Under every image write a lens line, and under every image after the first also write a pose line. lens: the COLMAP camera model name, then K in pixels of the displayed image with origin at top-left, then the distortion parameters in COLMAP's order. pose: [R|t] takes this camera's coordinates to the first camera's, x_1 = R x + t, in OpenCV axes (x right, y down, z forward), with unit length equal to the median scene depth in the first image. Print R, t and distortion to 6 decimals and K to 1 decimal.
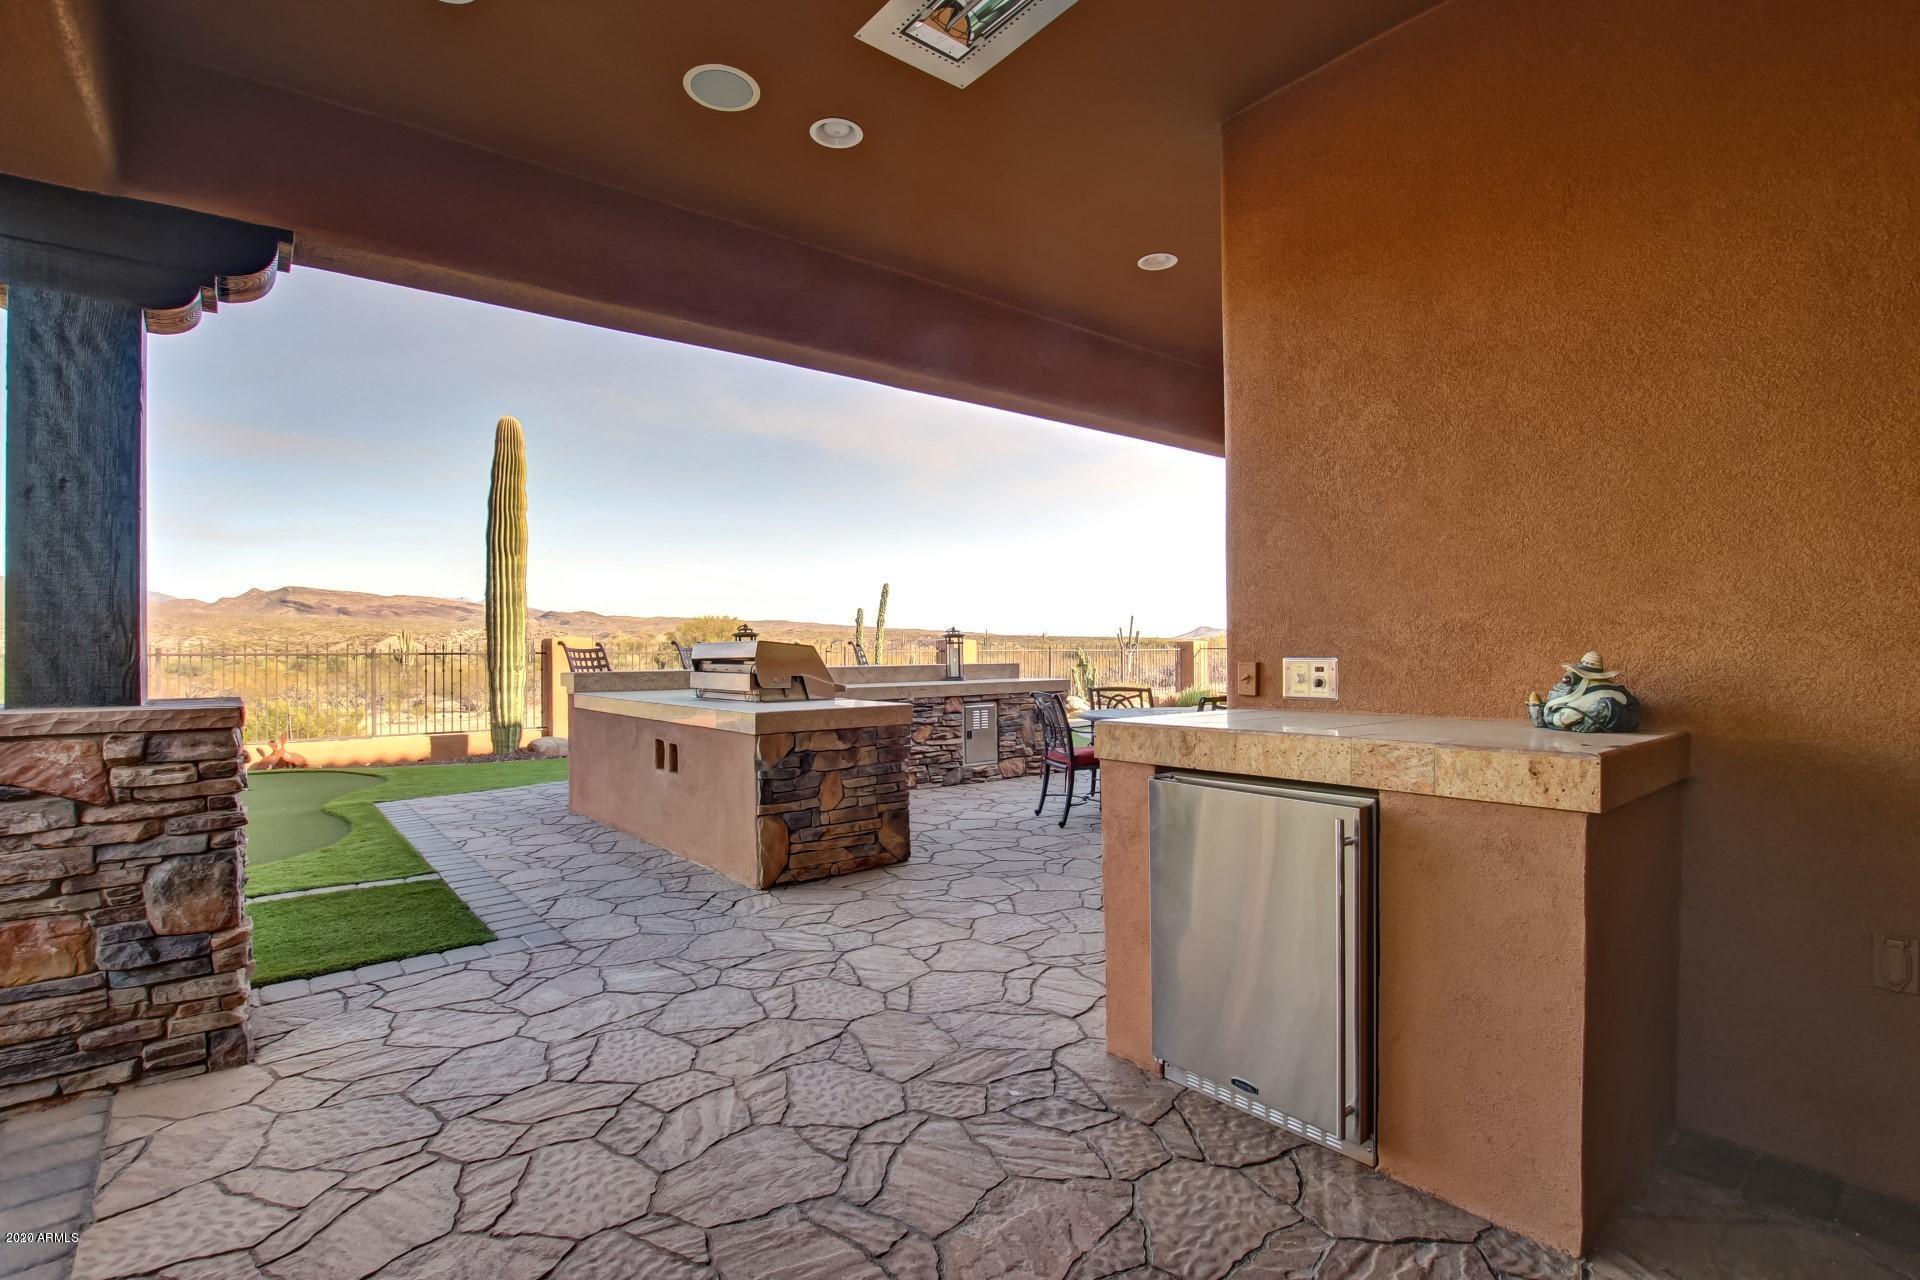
lens RADIAL K [[875.8, 0, 963.0], [0, 875.8, 641.3], [0, 0, 1]] dist [0.007518, -0.000886]
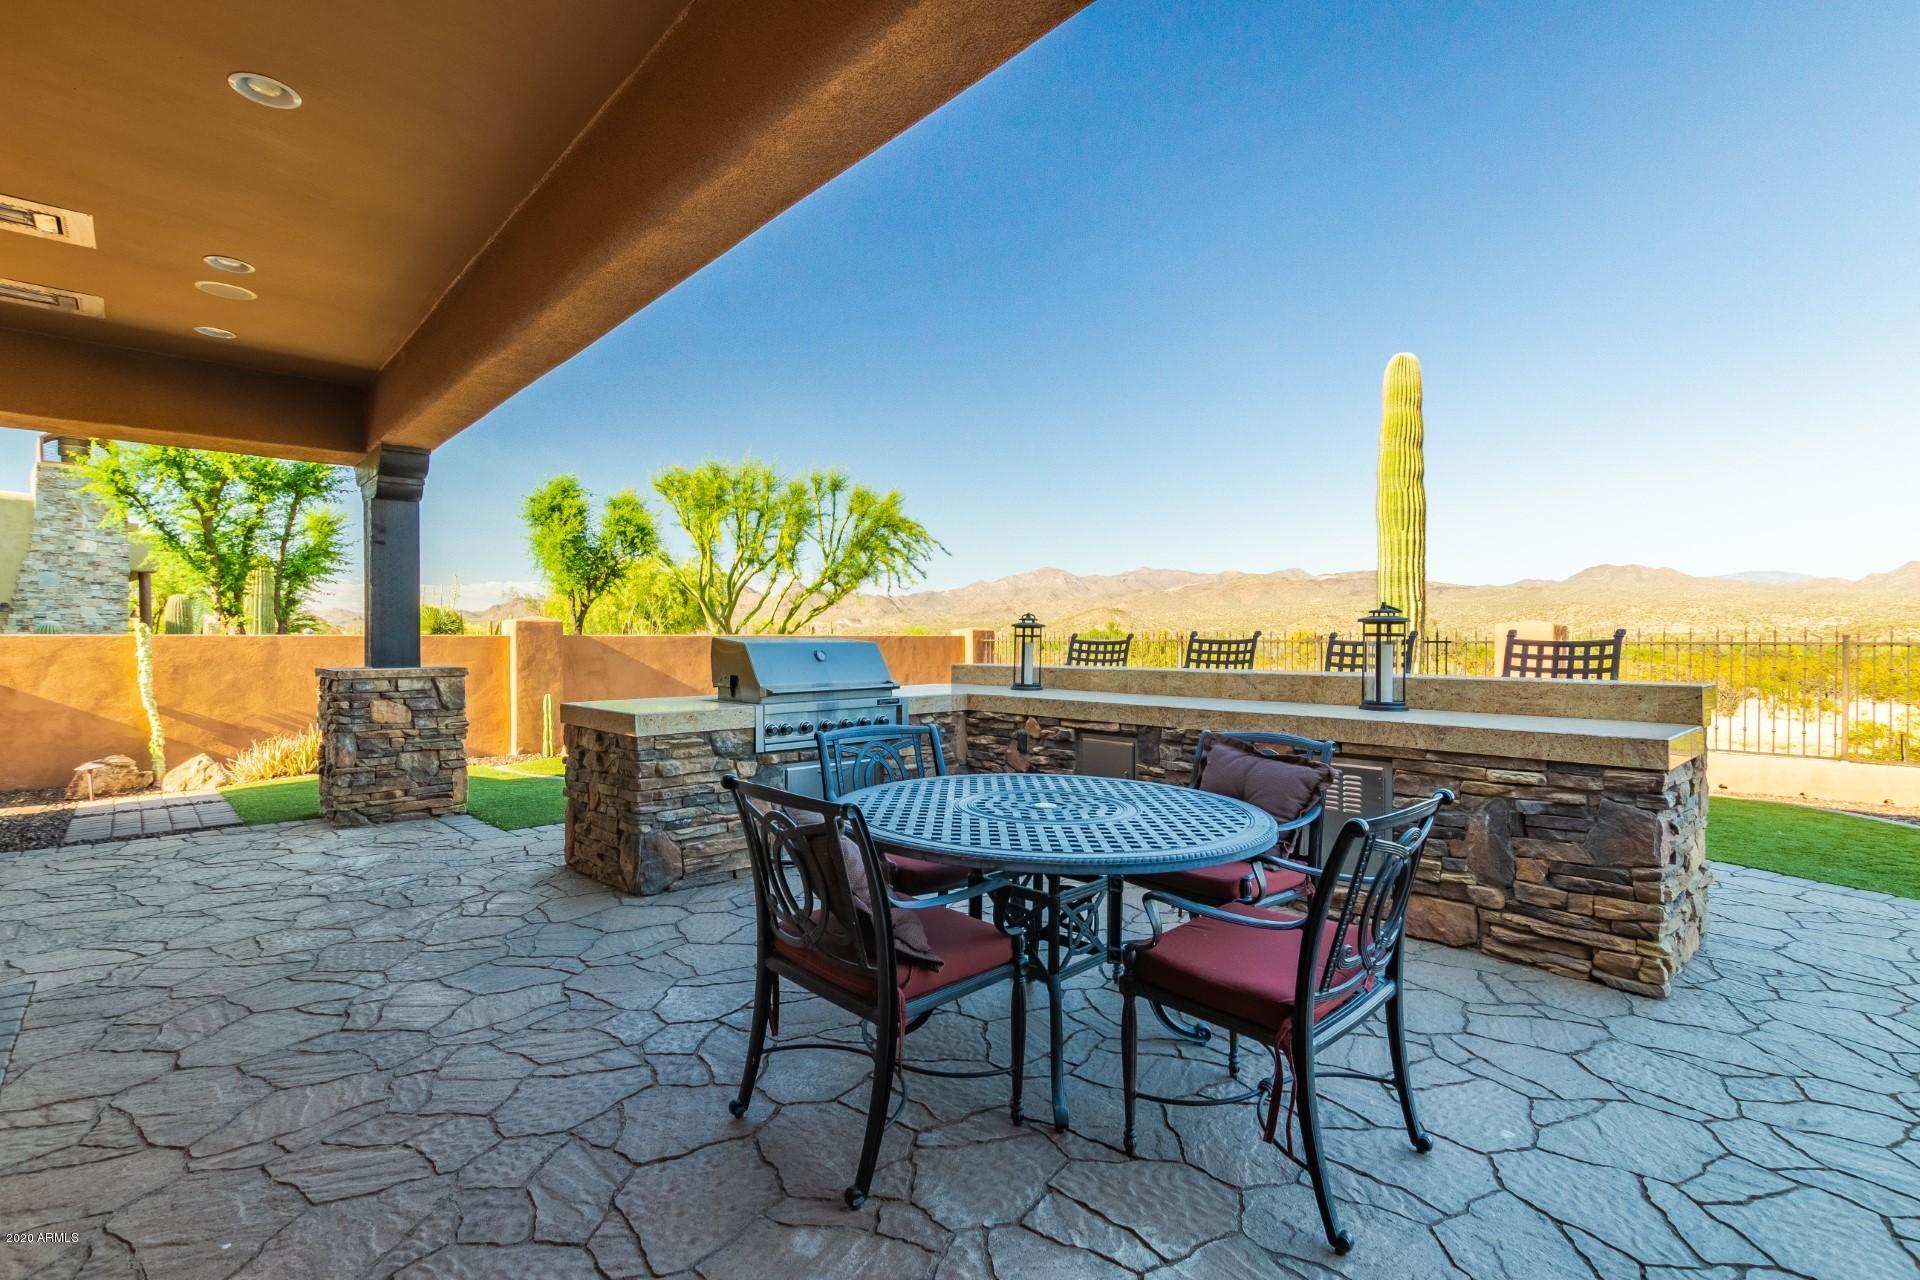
lens RADIAL K [[875.8, 0, 963.0], [0, 875.8, 641.3], [0, 0, 1]] dist [0.007518, -0.000886]
pose [[0.085308, 0.008504, -0.996318, 0.466083], [0.009355, 0.999913, 0.009336, -0.001056], [0.996311, -0.010117, 0.085221, 0.718421]]
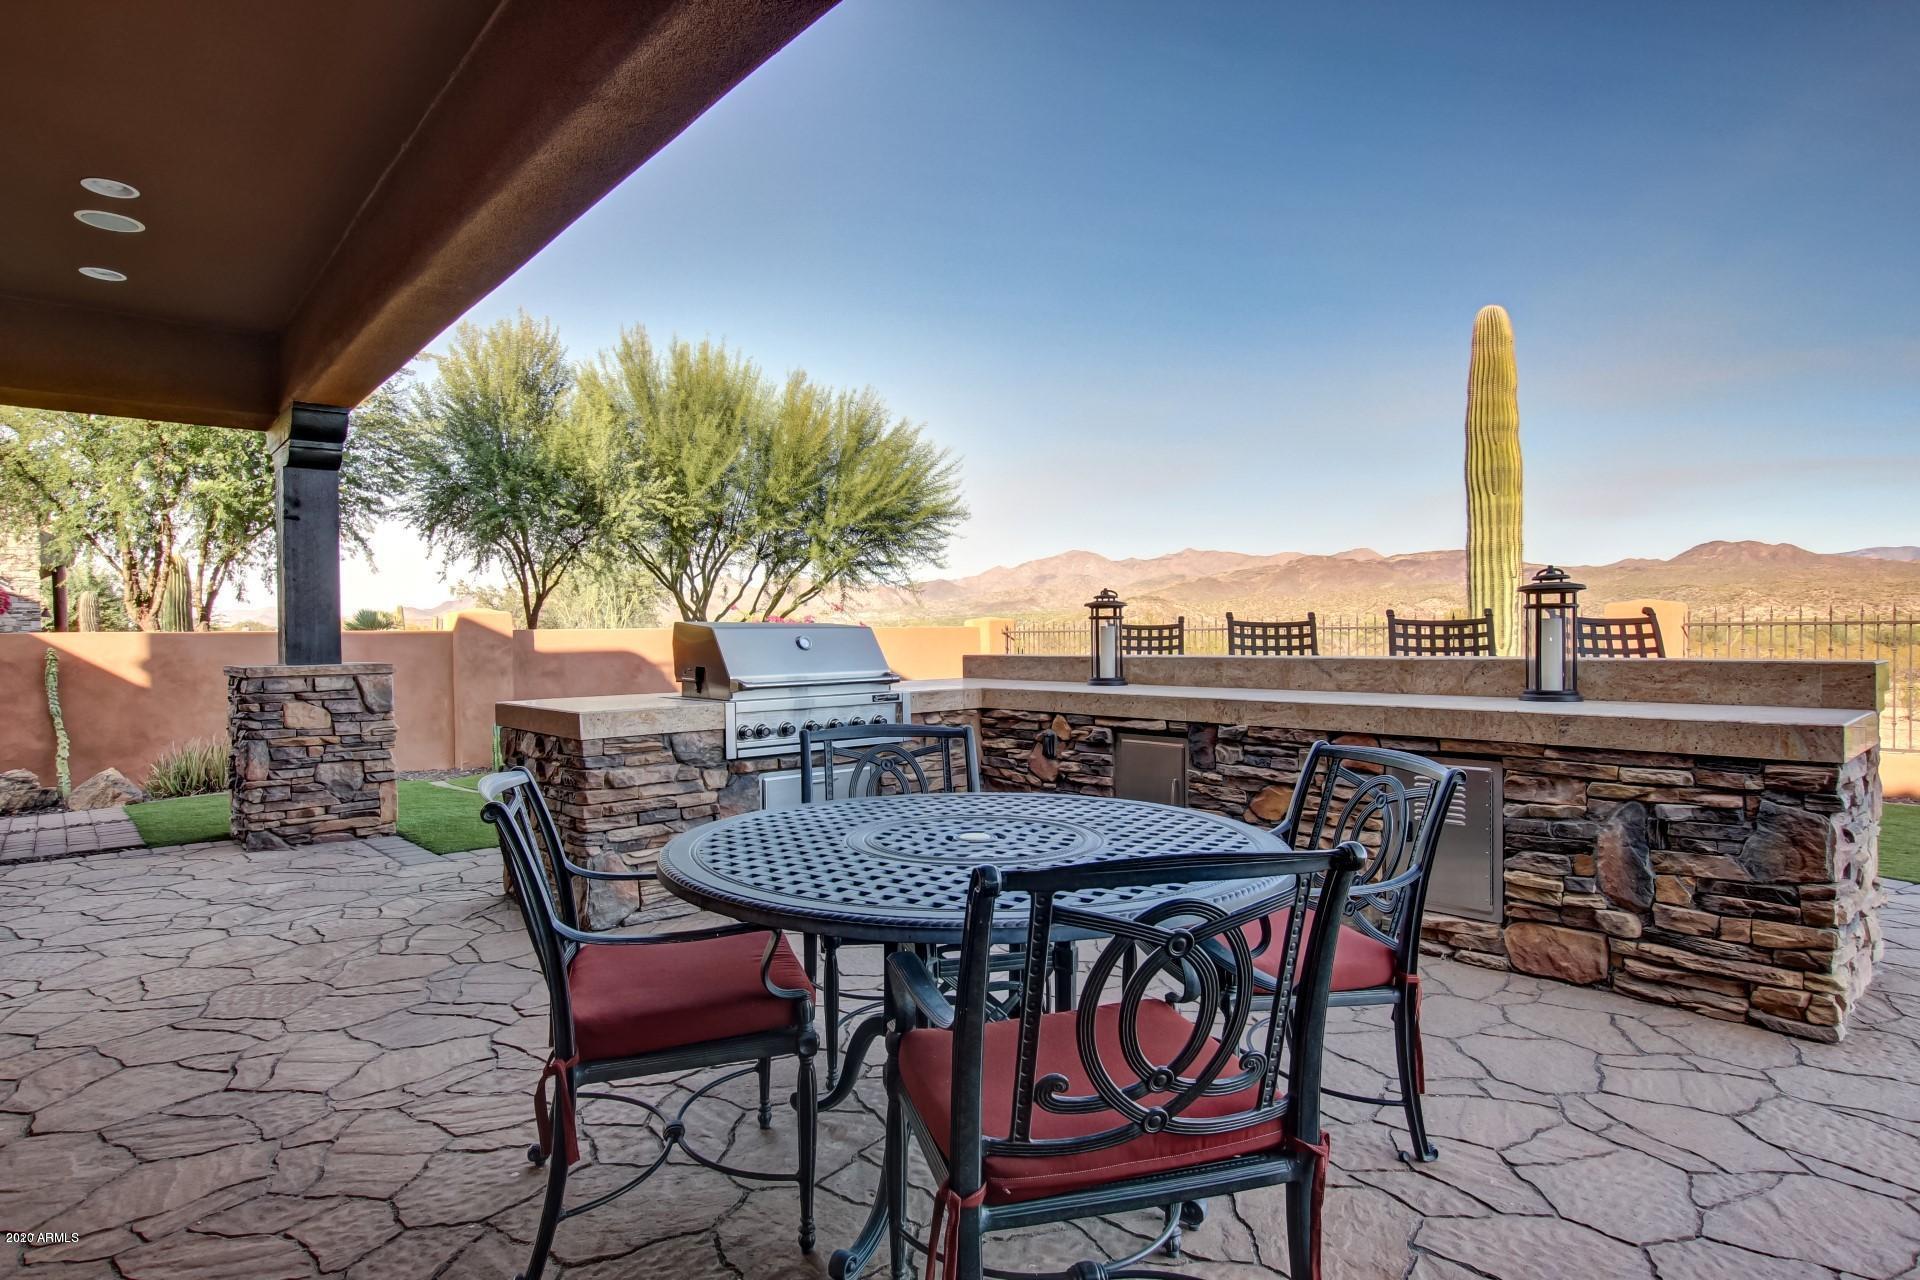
lens RADIAL K [[1013.5, 0, 960.0], [0, 1013.5, 640.0], [0, 0, 1]] dist [-0.032124, 0.007279]
pose [[0.066550, 0.010151, -0.997731, 0.440483], [0.020665, 0.999720, 0.011549, 0.007005], [0.997569, -0.021387, 0.066322, 0.722601]]
